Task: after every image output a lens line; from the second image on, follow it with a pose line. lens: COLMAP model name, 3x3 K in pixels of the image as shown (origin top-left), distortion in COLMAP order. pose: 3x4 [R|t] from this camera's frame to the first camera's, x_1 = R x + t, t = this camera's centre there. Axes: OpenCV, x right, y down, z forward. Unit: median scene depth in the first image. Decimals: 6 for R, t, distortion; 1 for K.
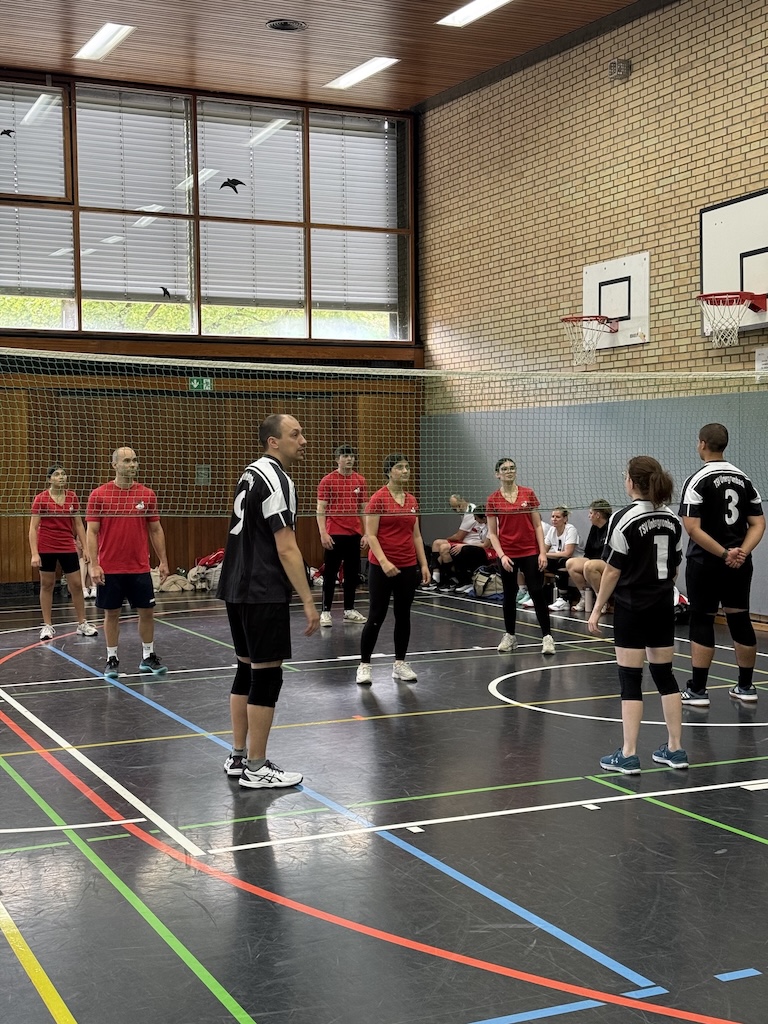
lens RADIAL K [[1423.6, 0, 384.0], [0, 1423.6, 512.0], [0, 0, 1]] dist [0.169181, -0.145459]
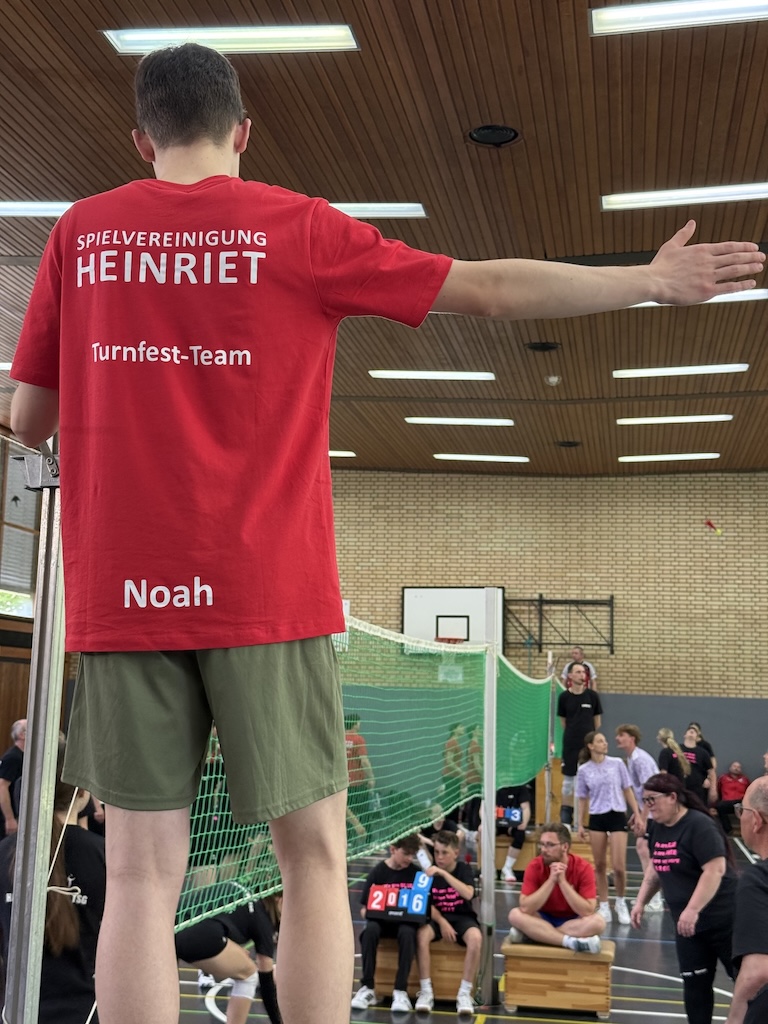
lens RADIAL K [[1423.6, 0, 384.0], [0, 1423.6, 512.0], [0, 0, 1]] dist [0.169181, -0.145459]
pose [[0.573727, 0.139053, 0.807157, -1.214607], [-0.004432, 0.985996, -0.166713, 0.001203], [-0.819035, 0.092070, 0.566308, -0.023089]]
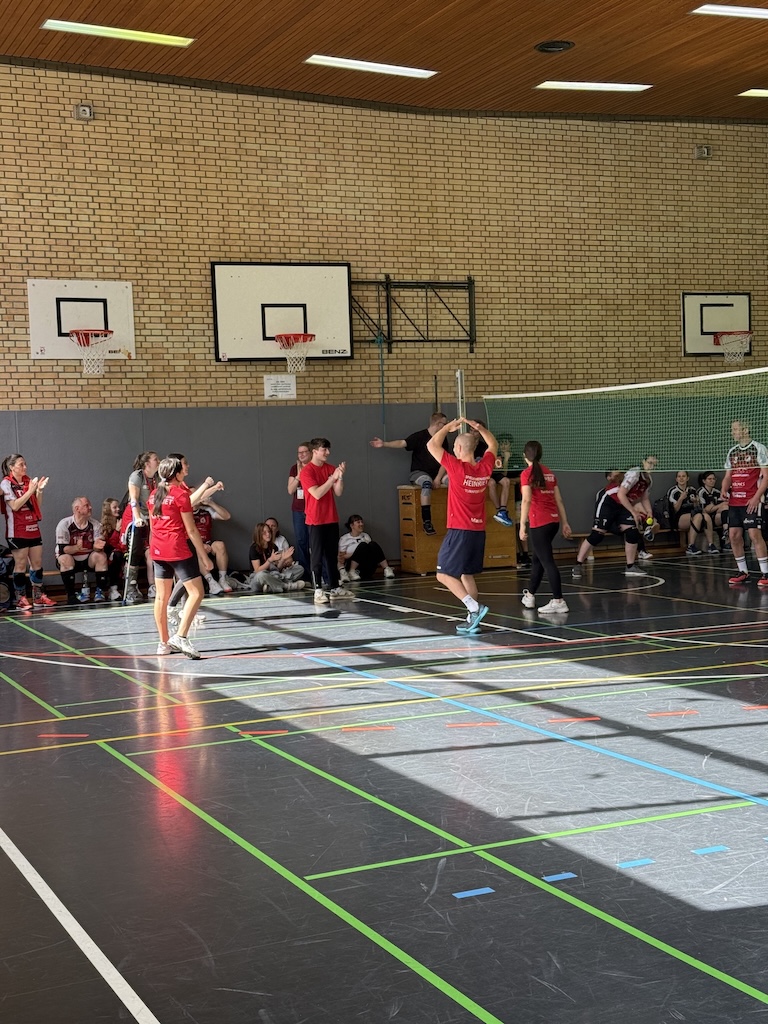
lens RADIAL K [[1423.6, 0, 384.0], [0, 1423.6, 512.0], [0, 0, 1]] dist [0.169181, -0.145459]
pose [[-0.003659, -0.033991, 0.999415, -0.997033], [0.072279, 0.996799, 0.034166, -0.020285], [-0.997378, 0.072362, -0.001190, 0.819308]]
